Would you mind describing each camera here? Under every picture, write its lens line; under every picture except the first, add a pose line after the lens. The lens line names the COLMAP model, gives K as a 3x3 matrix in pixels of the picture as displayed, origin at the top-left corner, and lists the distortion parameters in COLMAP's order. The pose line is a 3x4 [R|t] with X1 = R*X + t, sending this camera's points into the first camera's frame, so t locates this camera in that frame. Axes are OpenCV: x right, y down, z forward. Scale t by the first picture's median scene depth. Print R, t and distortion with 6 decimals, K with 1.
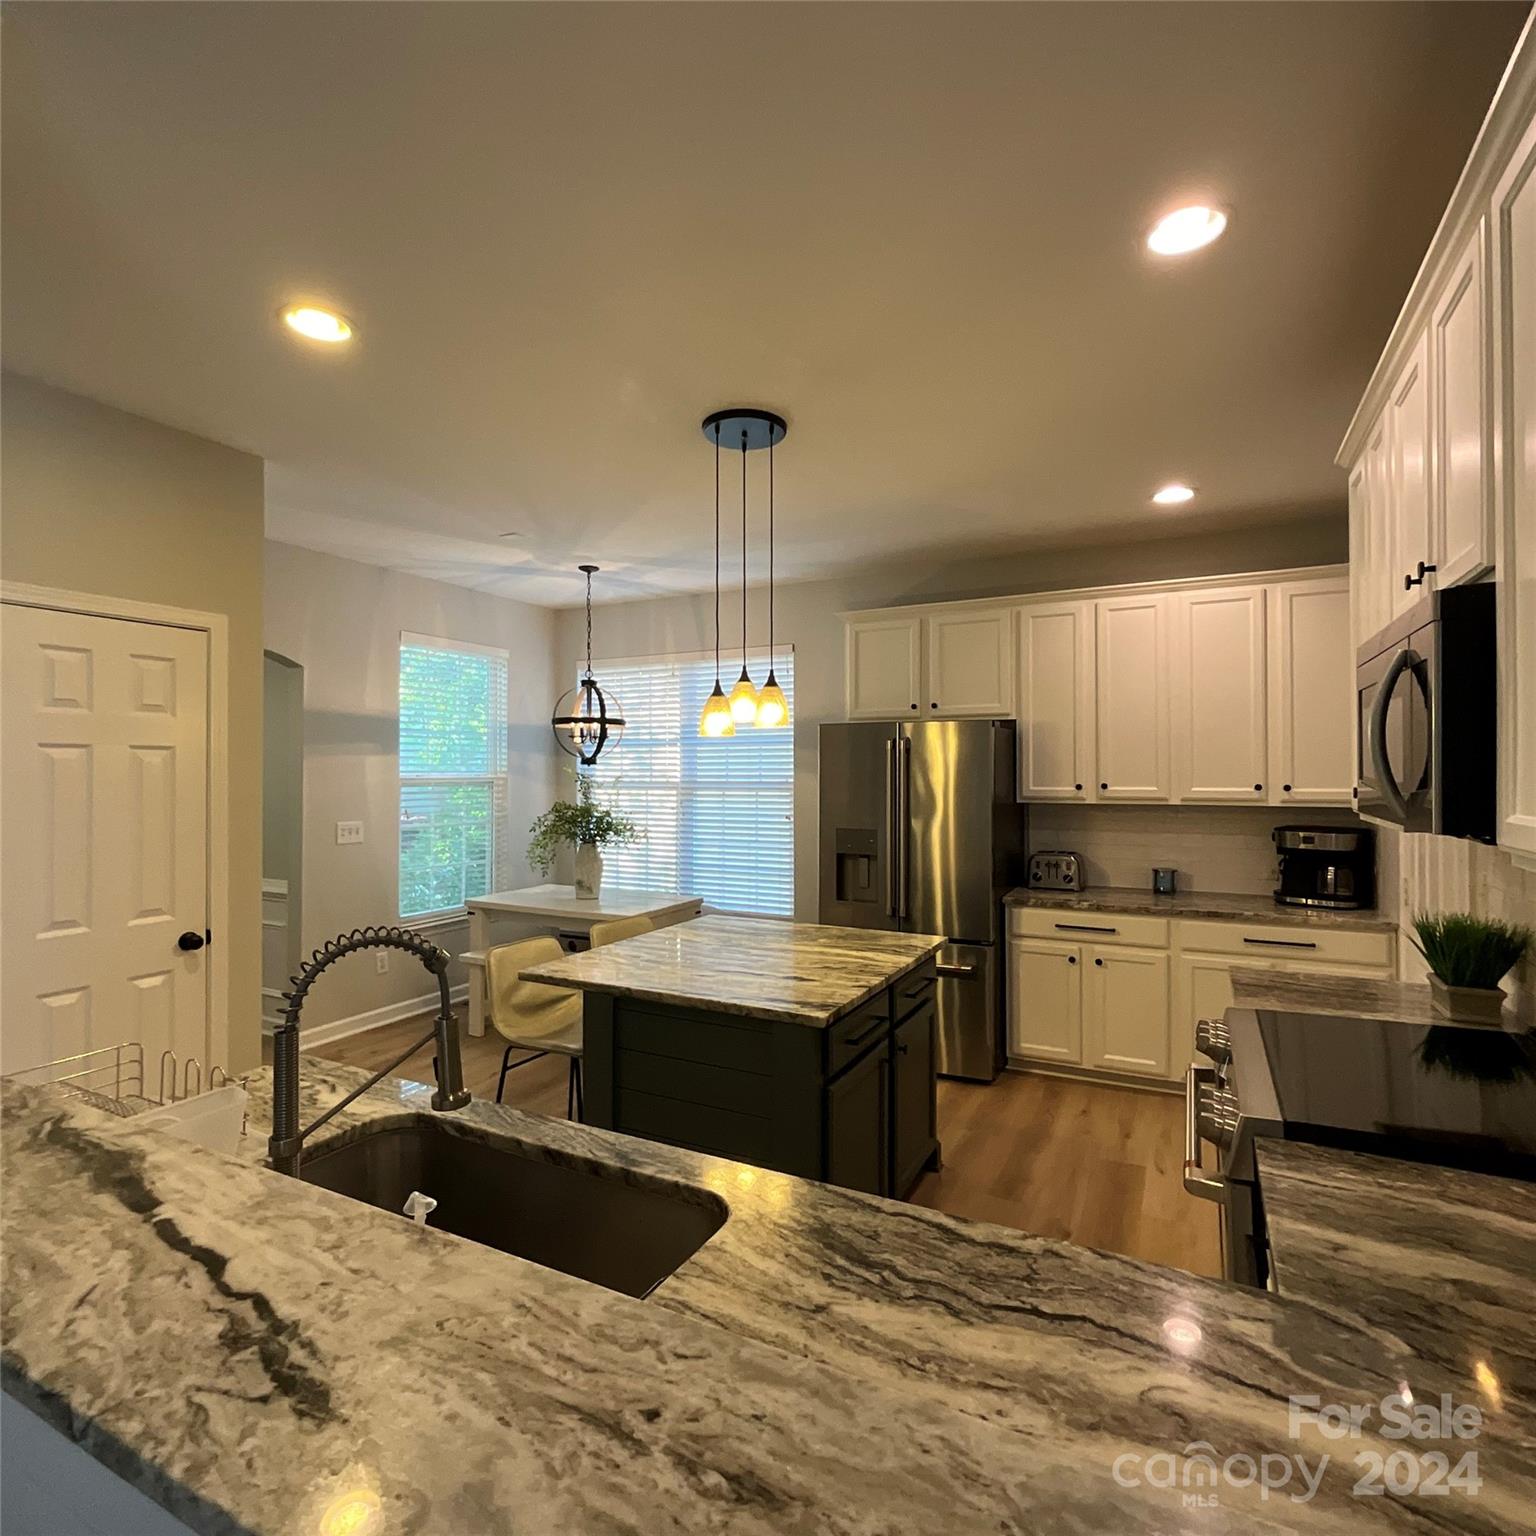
lens RADIAL K [[829.7, 0, 764.0], [0, 829.7, 769.4], [0, 0, 1]] dist [0.019279, -0.000244]
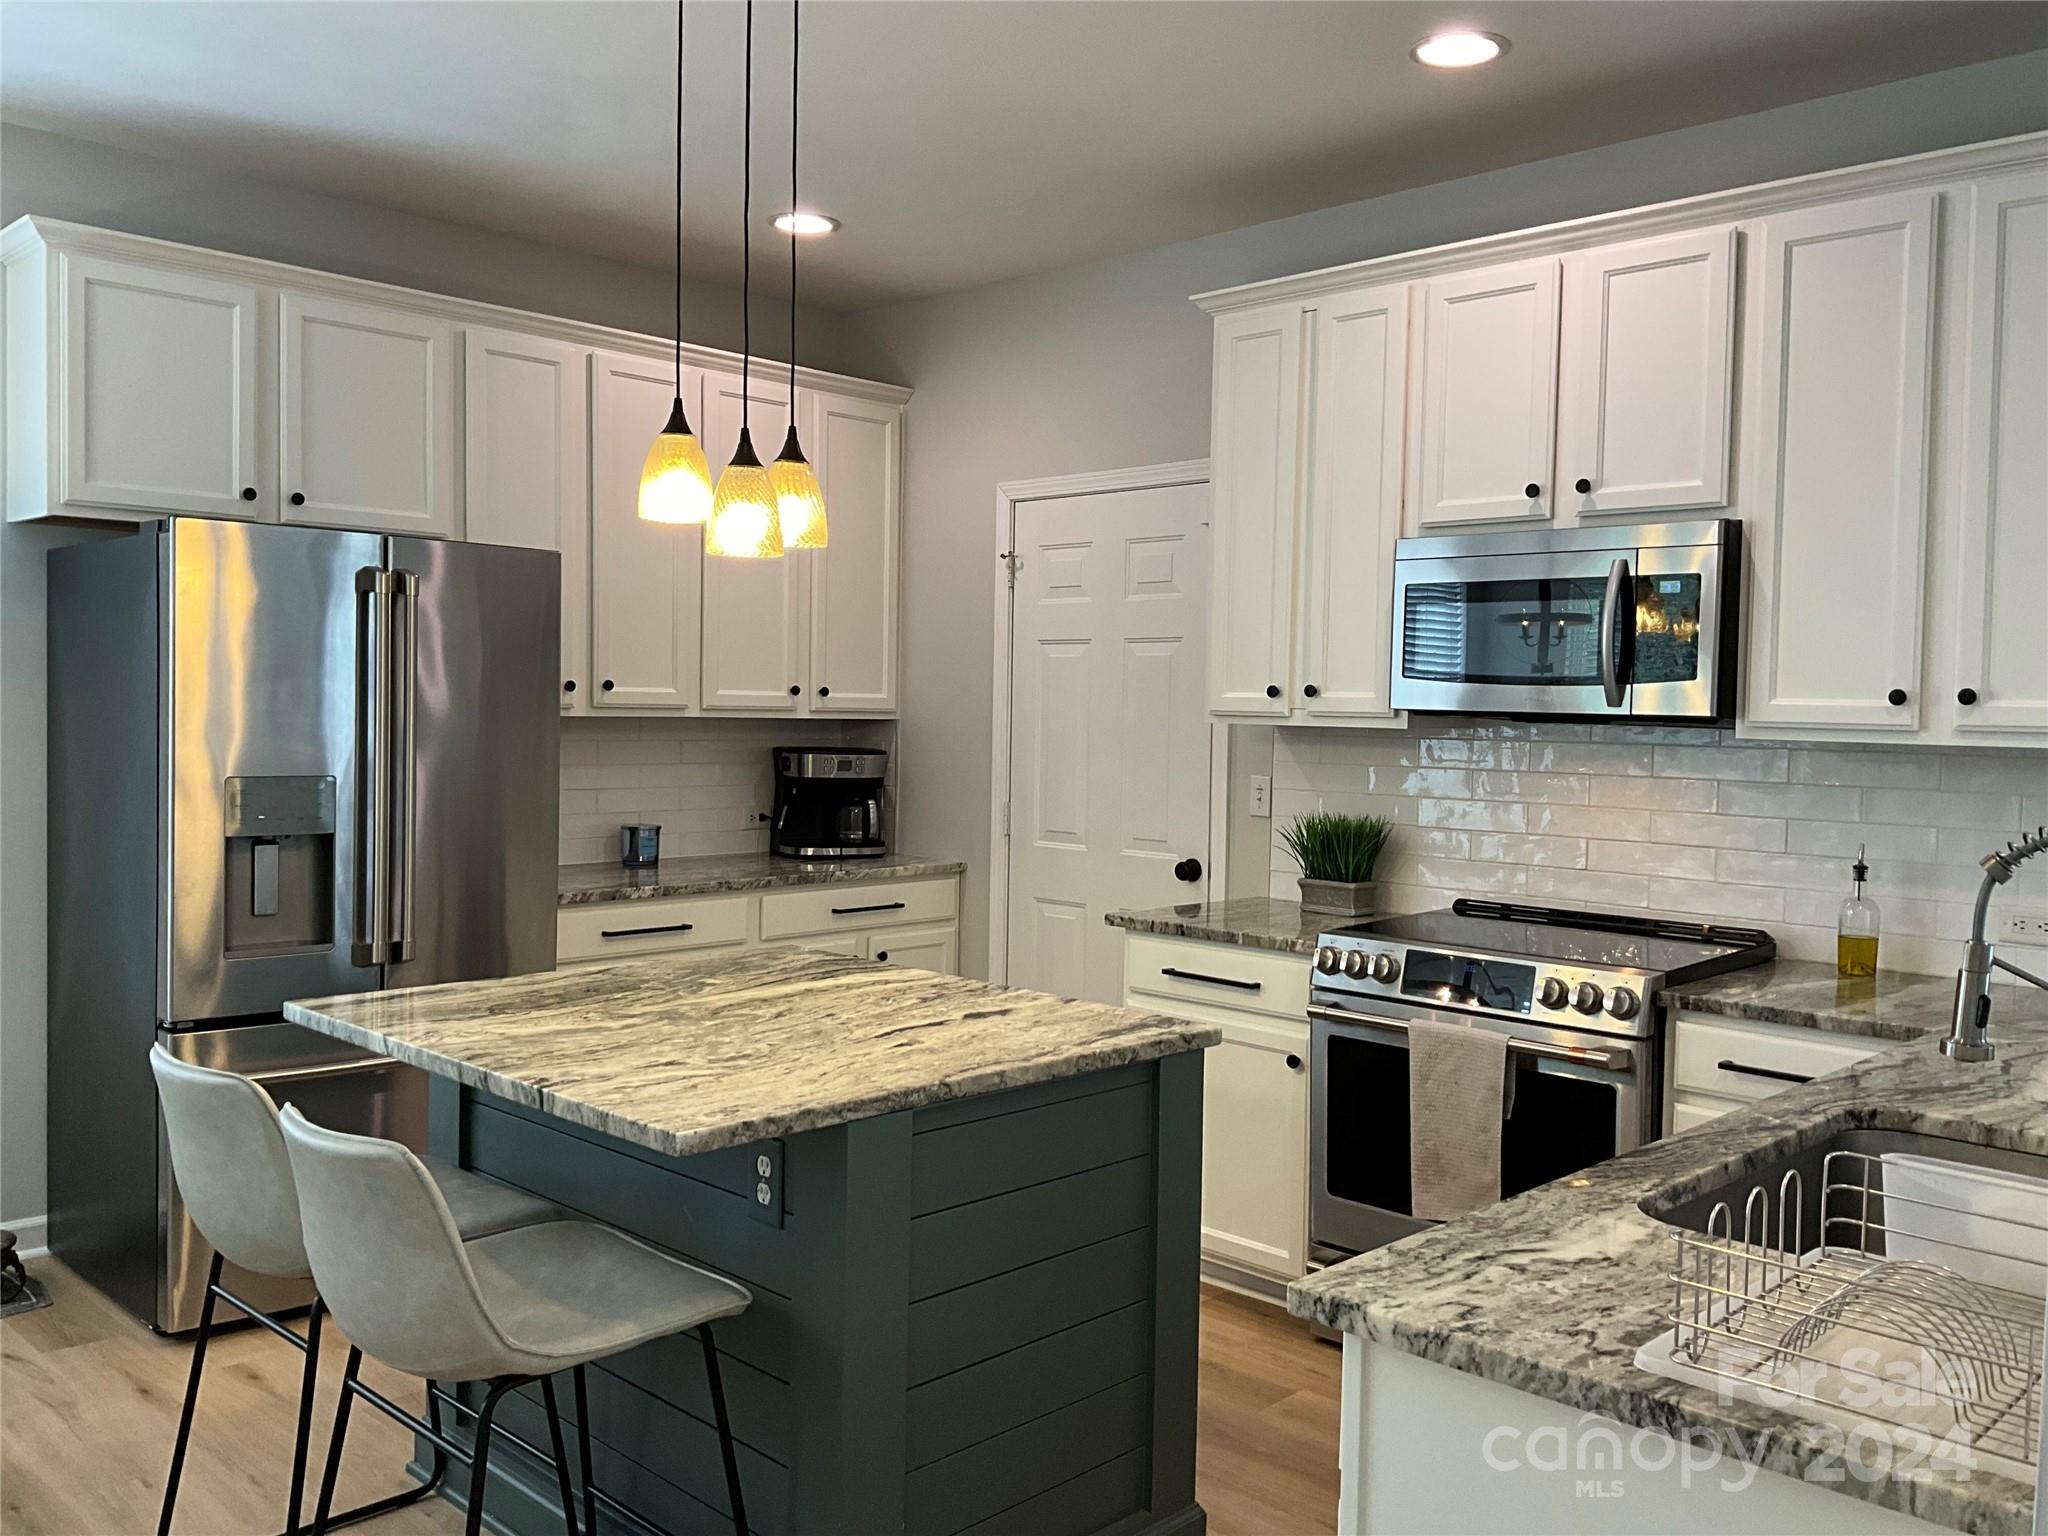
lens RADIAL K [[1701.6, 0, 971.0], [0, 1701.6, 788.3], [0, 0, 1]] dist [0.077017, -0.141817]
pose [[0.320981, -0.040092, 0.946237, -0.623962], [-0.025416, 0.998379, 0.050922, 0.025292], [-0.946744, -0.040394, 0.319442, 0.395397]]
